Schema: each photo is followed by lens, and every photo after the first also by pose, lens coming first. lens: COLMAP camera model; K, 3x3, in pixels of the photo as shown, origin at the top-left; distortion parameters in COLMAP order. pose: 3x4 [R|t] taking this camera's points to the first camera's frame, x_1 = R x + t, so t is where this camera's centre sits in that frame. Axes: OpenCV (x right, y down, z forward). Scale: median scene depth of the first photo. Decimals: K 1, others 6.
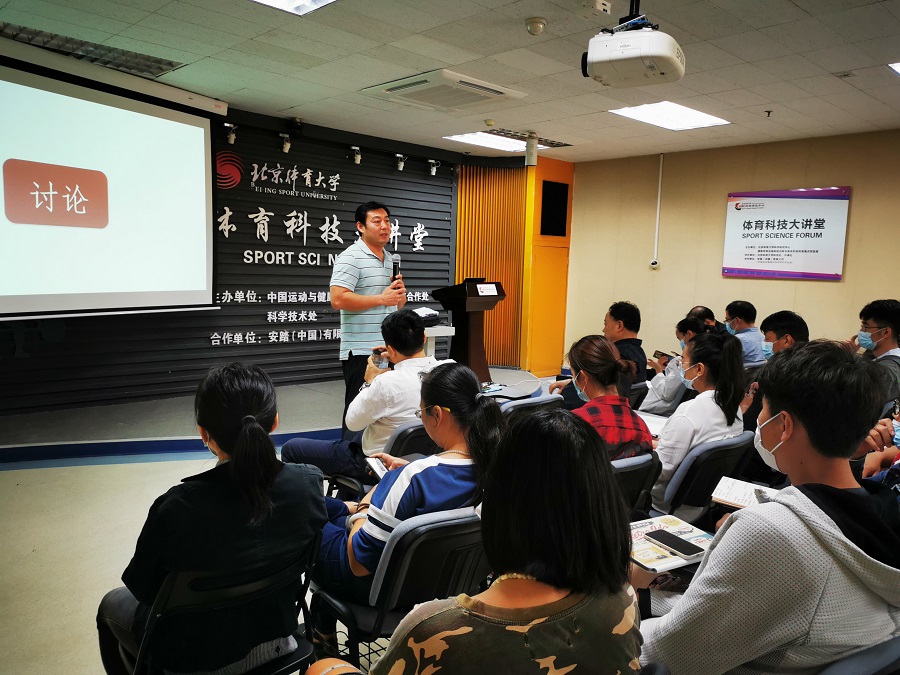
lens RADIAL K [[694.5, 0, 449.6], [0, 694.5, 338.9], [0, 0, 1]] dist [0.046559, -0.045204]
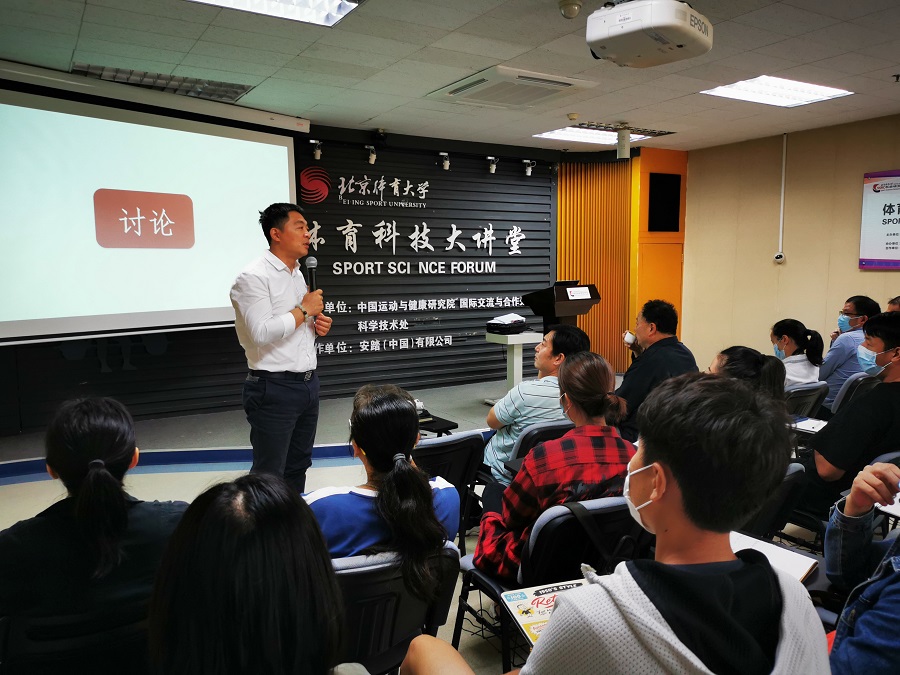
lens RADIAL K [[694.5, 0, 448.4], [0, 694.5, 335.9], [0, 0, 1]] dist [0.046559, -0.045204]
pose [[0.975636, -0.016418, -0.218778, 0.087728], [0.014961, 0.999854, -0.008315, -0.007594], [0.218883, 0.004840, 0.975739, 0.040035]]
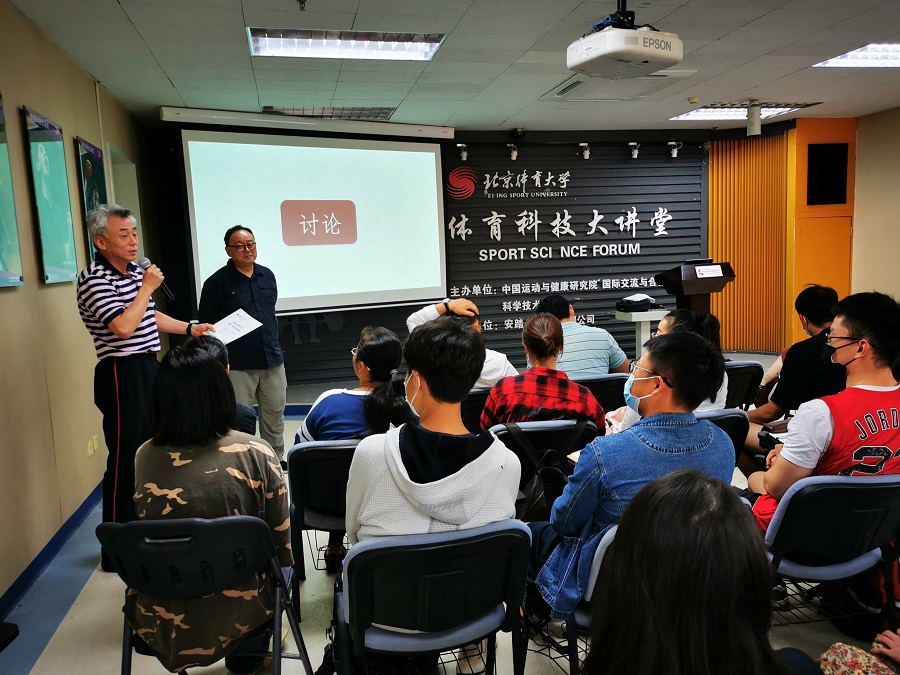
lens RADIAL K [[694.5, 0, 442.5], [0, 694.5, 342.2], [0, 0, 1]] dist [0.046559, -0.045204]
pose [[0.854398, -0.005387, -0.519590, 0.242542], [0.014586, 0.999801, 0.013620, 0.009362], [0.519414, -0.019215, 0.854307, -0.023520]]
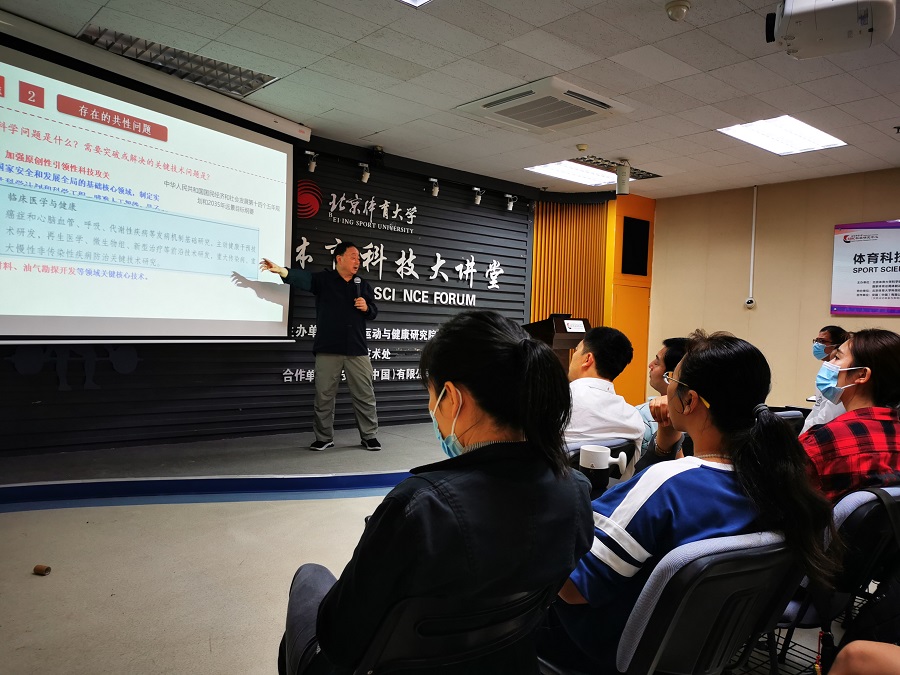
lens RADIAL K [[694.5, 0, 448.2], [0, 694.5, 338.4], [0, 0, 1]] dist [0.046559, -0.045204]
pose [[0.998648, 0.004684, -0.051768, -0.067425], [-0.009269, 0.996016, -0.088691, 0.029856], [0.051146, 0.089051, 0.994713, 0.069265]]
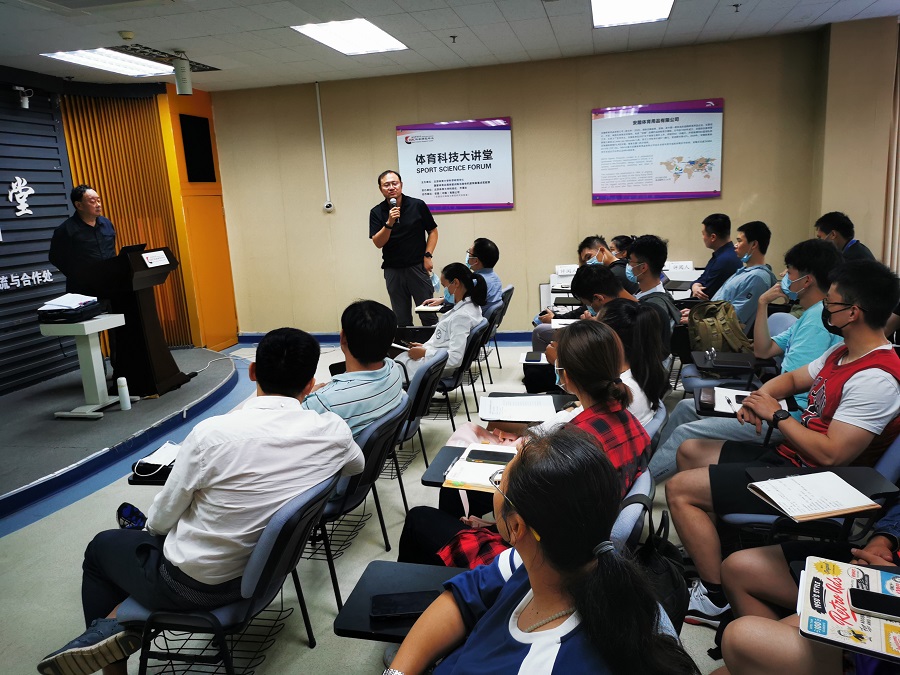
lens RADIAL K [[694.5, 0, 453.5], [0, 694.5, 342.7], [0, 0, 1]] dist [0.046559, -0.045204]
pose [[0.826815, -0.190979, 0.529060, -0.103541], [0.139831, 0.980855, 0.135539, -0.038689], [-0.544816, -0.038086, 0.837690, 0.159063]]
